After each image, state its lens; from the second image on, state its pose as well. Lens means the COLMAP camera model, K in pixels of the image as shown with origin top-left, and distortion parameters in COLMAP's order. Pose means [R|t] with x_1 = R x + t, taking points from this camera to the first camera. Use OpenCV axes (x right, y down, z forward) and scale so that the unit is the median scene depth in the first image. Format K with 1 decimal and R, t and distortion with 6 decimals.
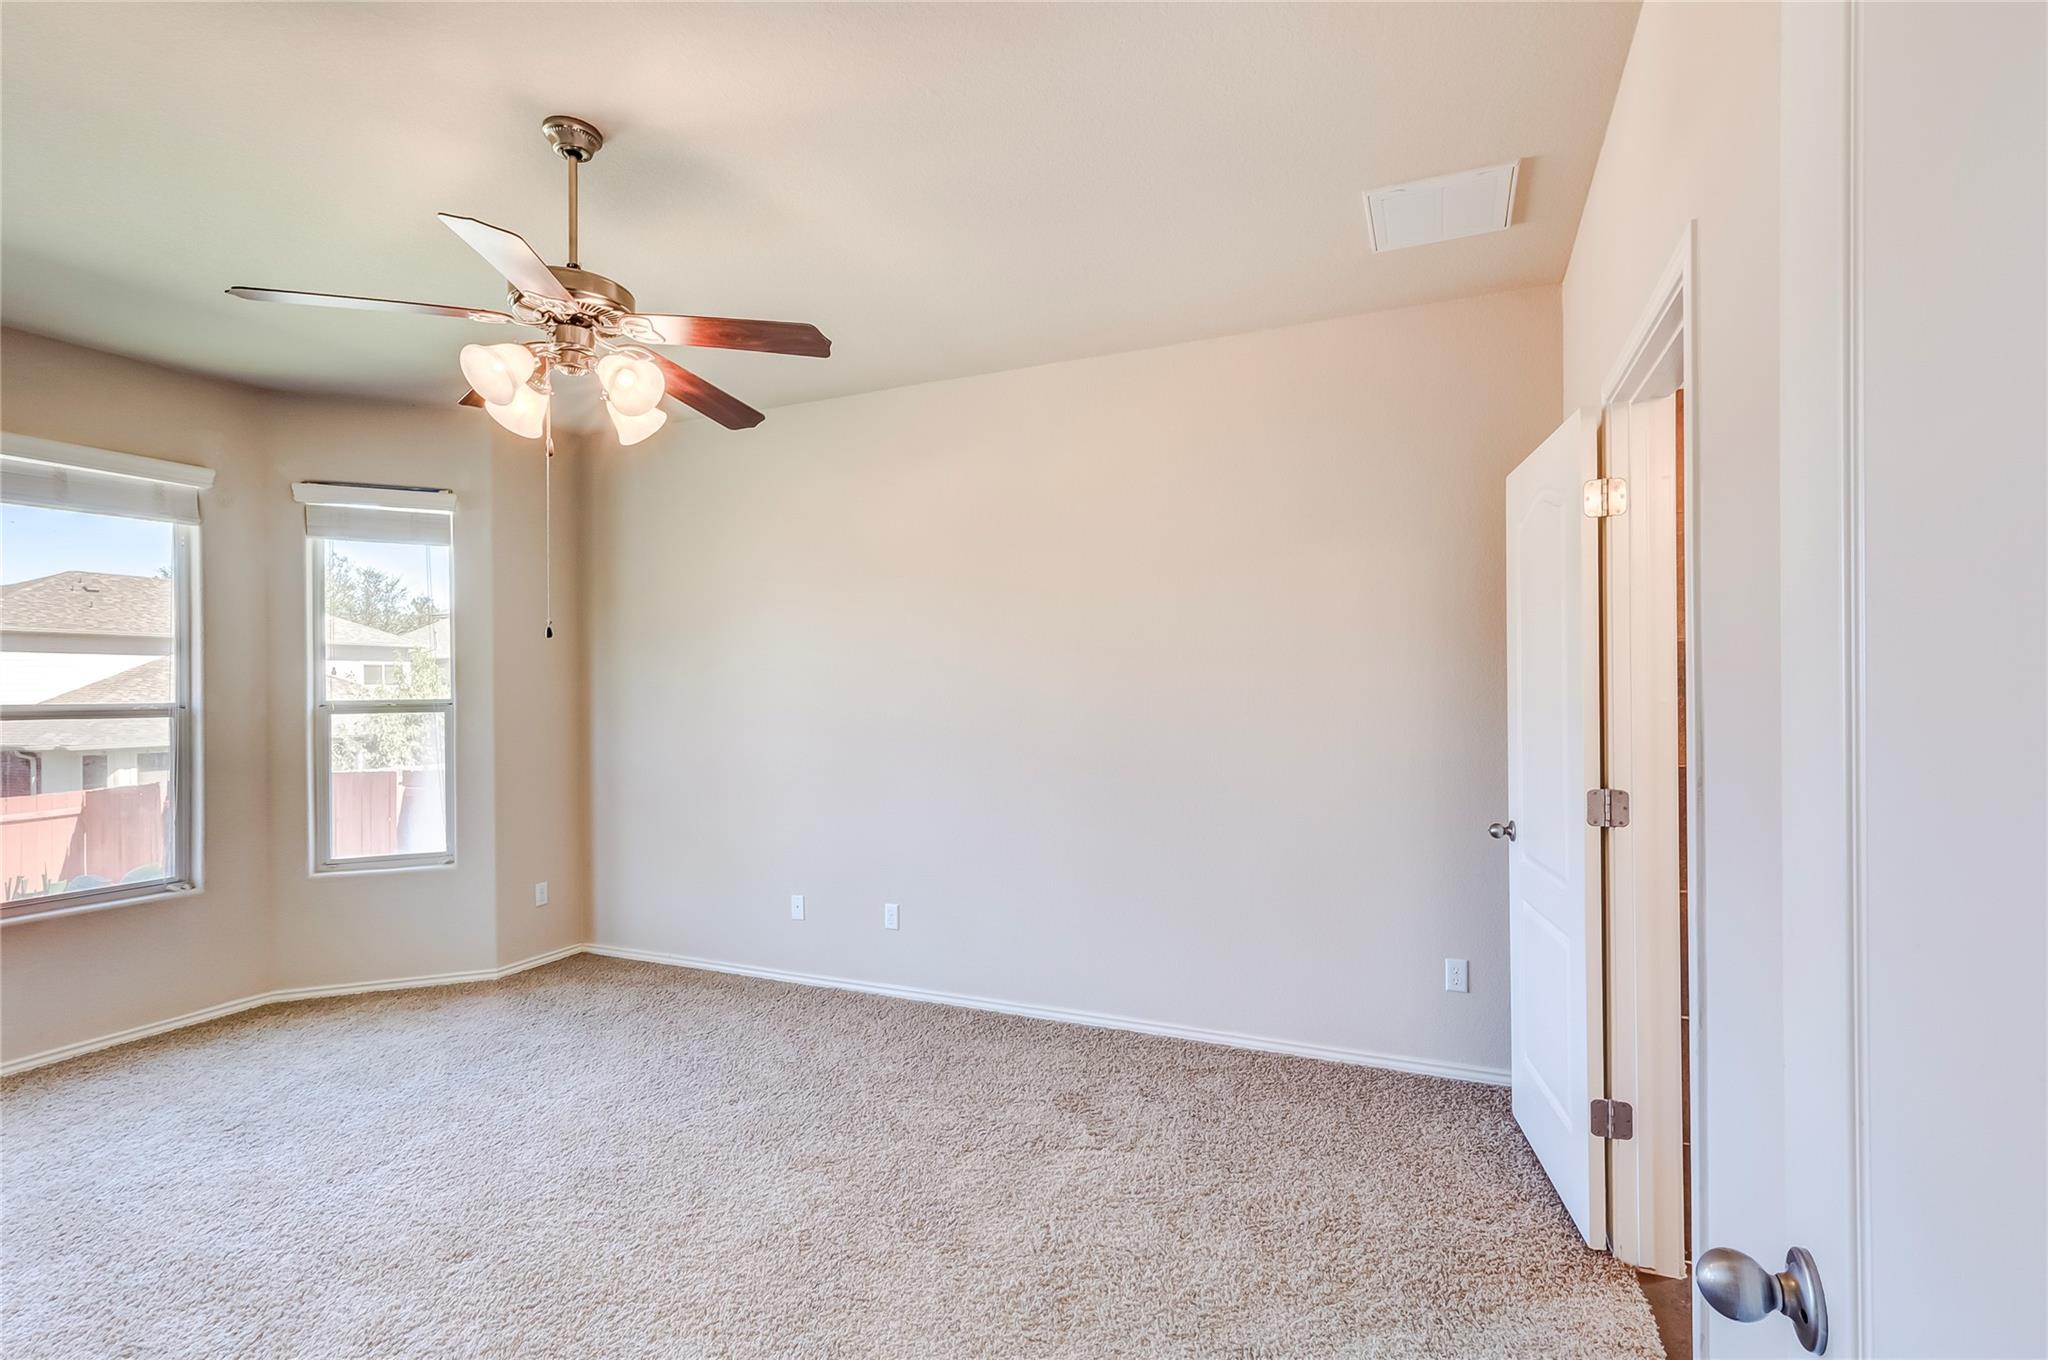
lens RADIAL K [[935.0, 0, 1024.9], [0, 935.0, 689.6], [0, 0, 1]] dist [0.010220, -0.000110]
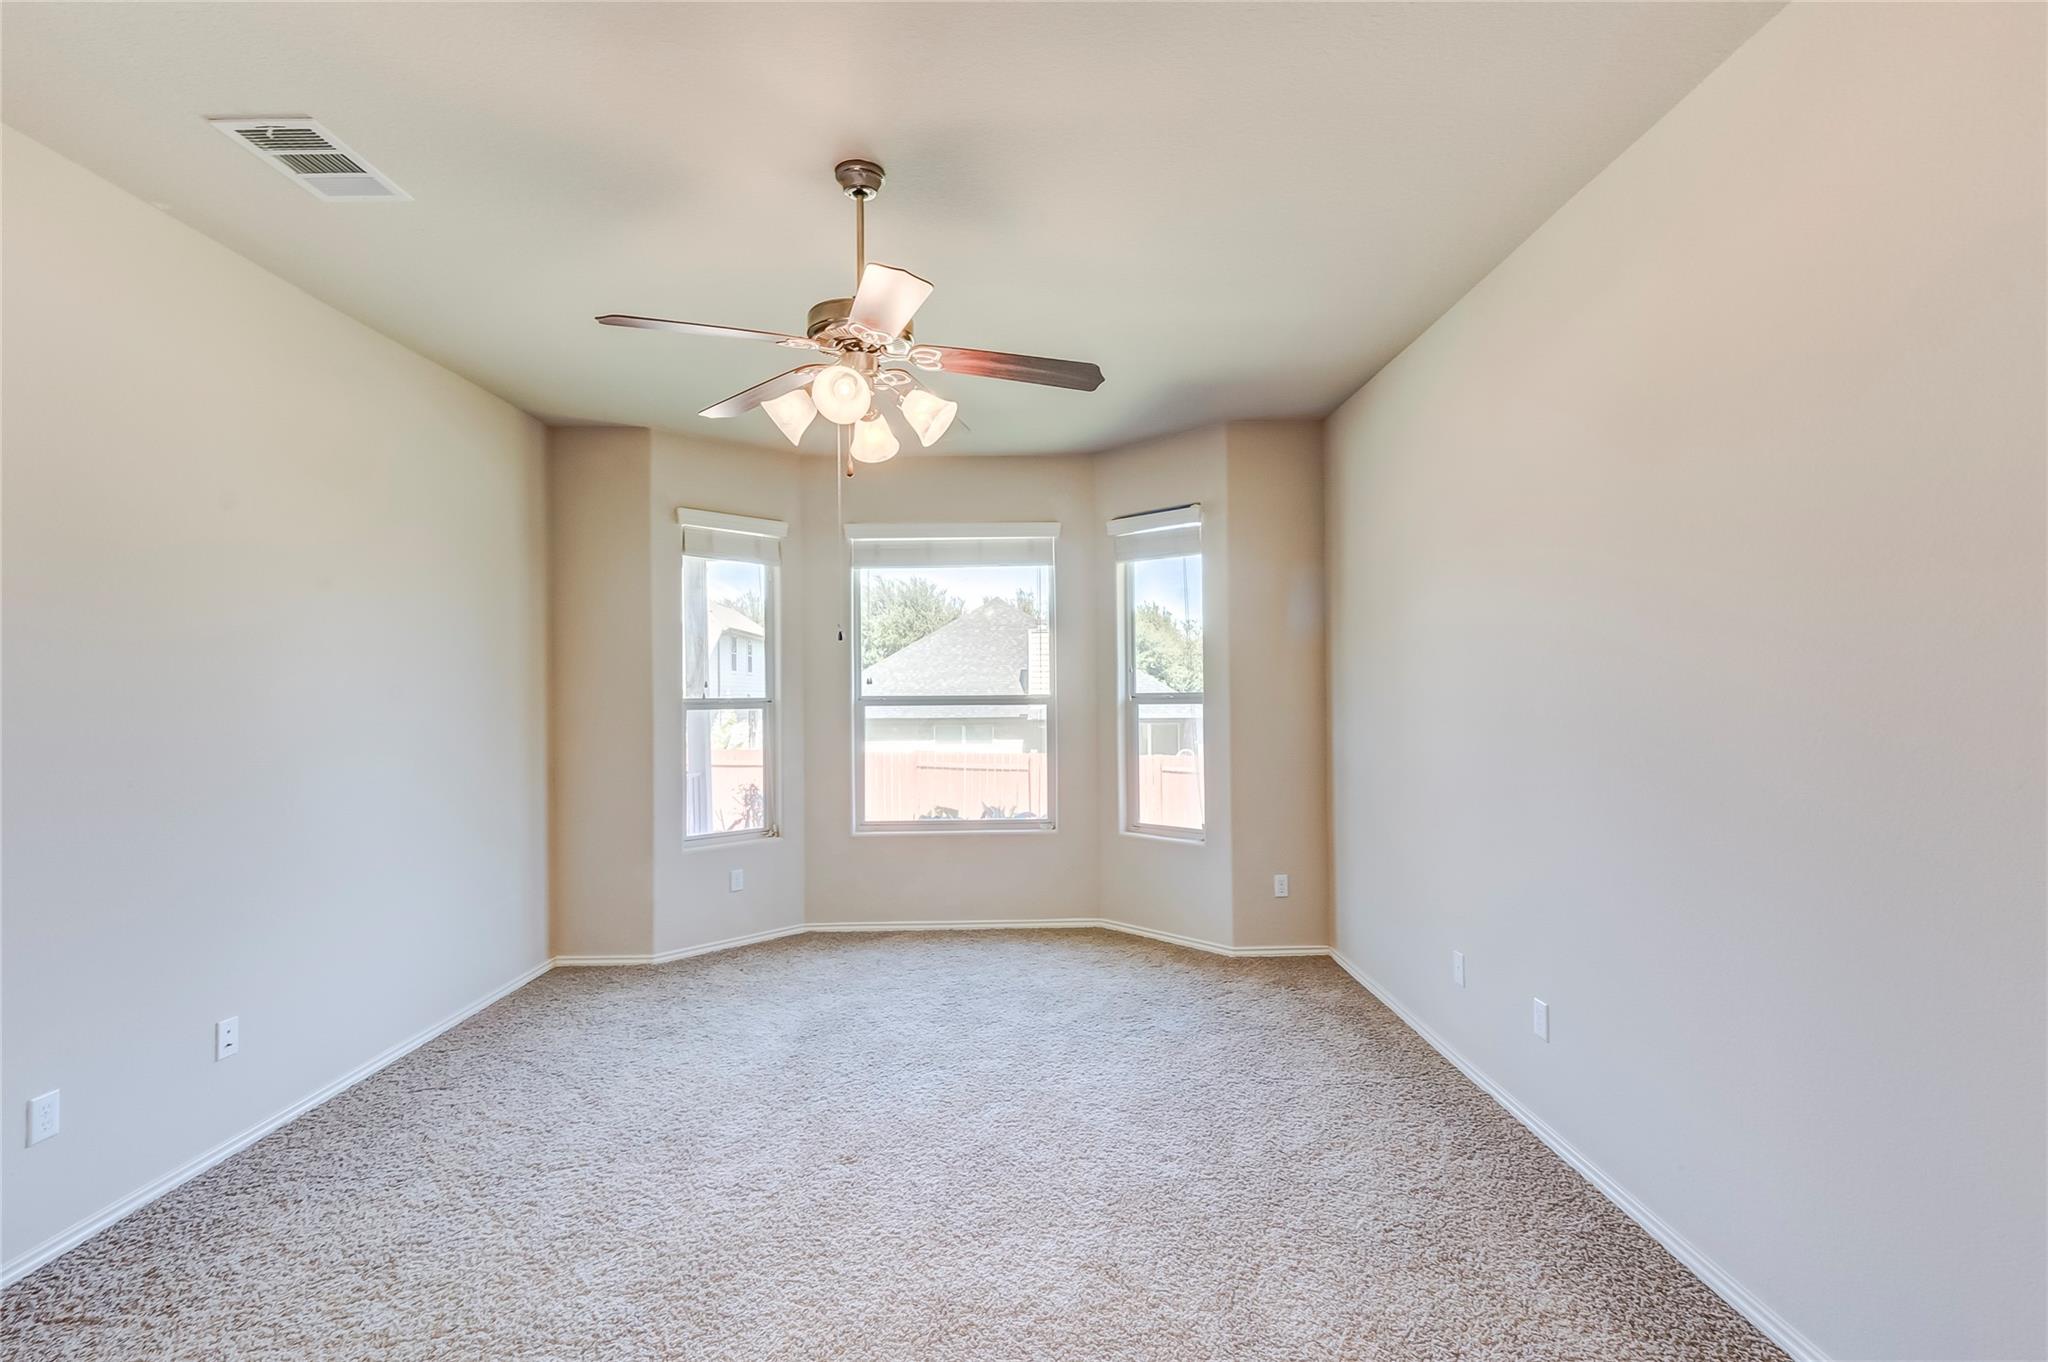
lens RADIAL K [[911.2, 0, 1016.8], [0, 911.2, 689.3], [0, 0, 1]] dist [0.002354, -0.000208]
pose [[0.420714, 0.002495, -0.907190, 0.285418], [0.008401, 0.999943, 0.006645, -0.002598], [0.907154, -0.010417, 0.420669, 0.373122]]
